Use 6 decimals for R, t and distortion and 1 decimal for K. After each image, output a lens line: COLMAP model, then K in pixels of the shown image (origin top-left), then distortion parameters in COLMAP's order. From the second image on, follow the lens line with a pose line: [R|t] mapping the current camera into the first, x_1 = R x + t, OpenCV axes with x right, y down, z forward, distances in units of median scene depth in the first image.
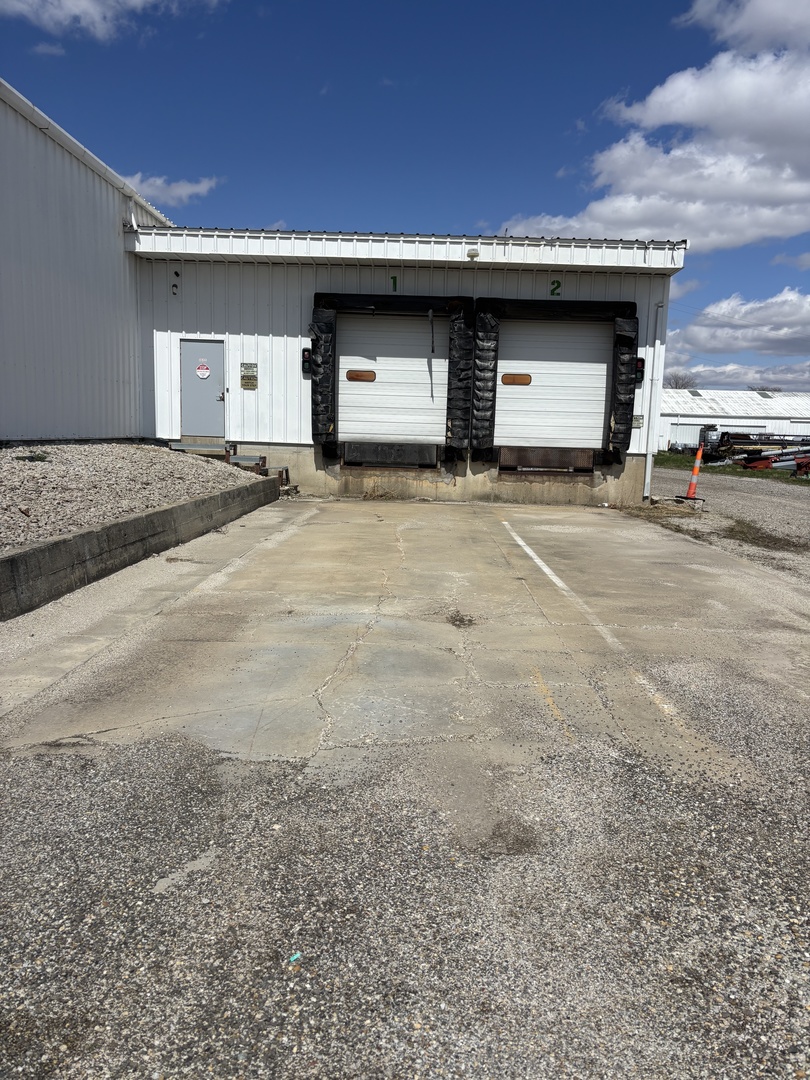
lens RADIAL K [[813.0, 0, 406.2], [0, 813.0, 541.0], [0, 0, 1]] dist [0.006123, 0.000925]
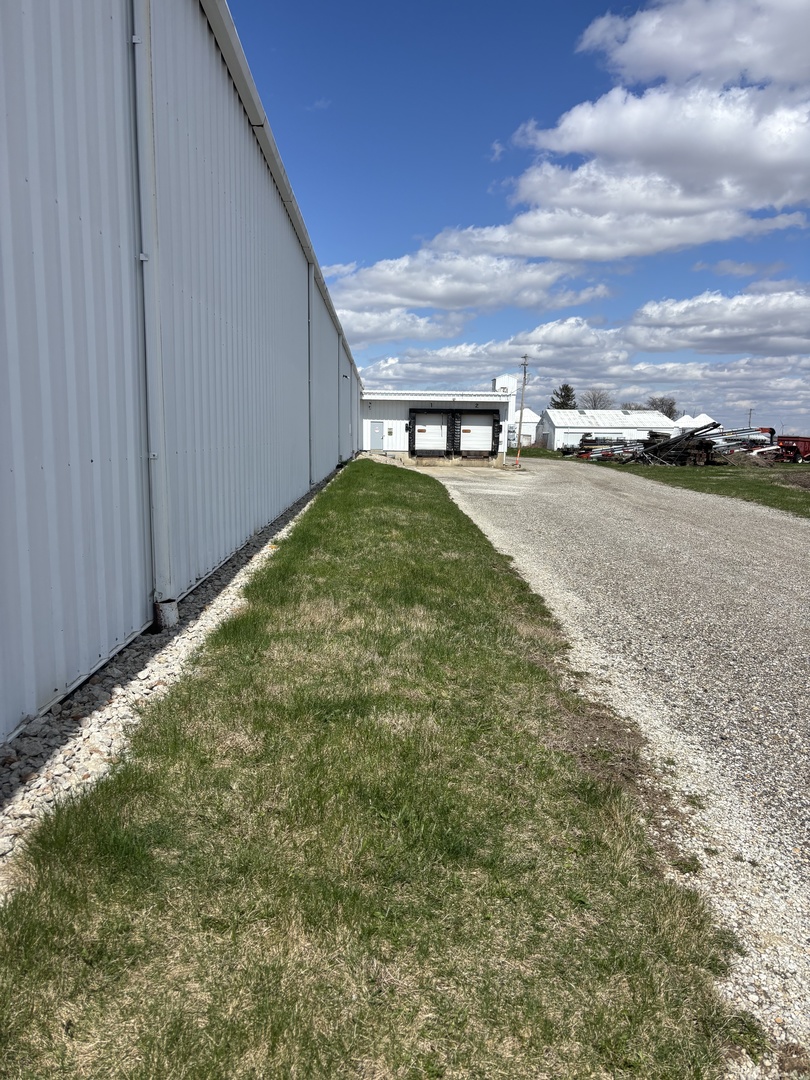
lens RADIAL K [[813.0, 0, 404.3], [0, 813.0, 540.8], [0, 0, 1]] dist [0.006123, 0.000925]
pose [[0.997801, -0.024464, 0.061598, -0.354591], [0.024660, 0.999693, -0.002418, 0.271707], [-0.061520, 0.003932, 0.998098, -2.449715]]
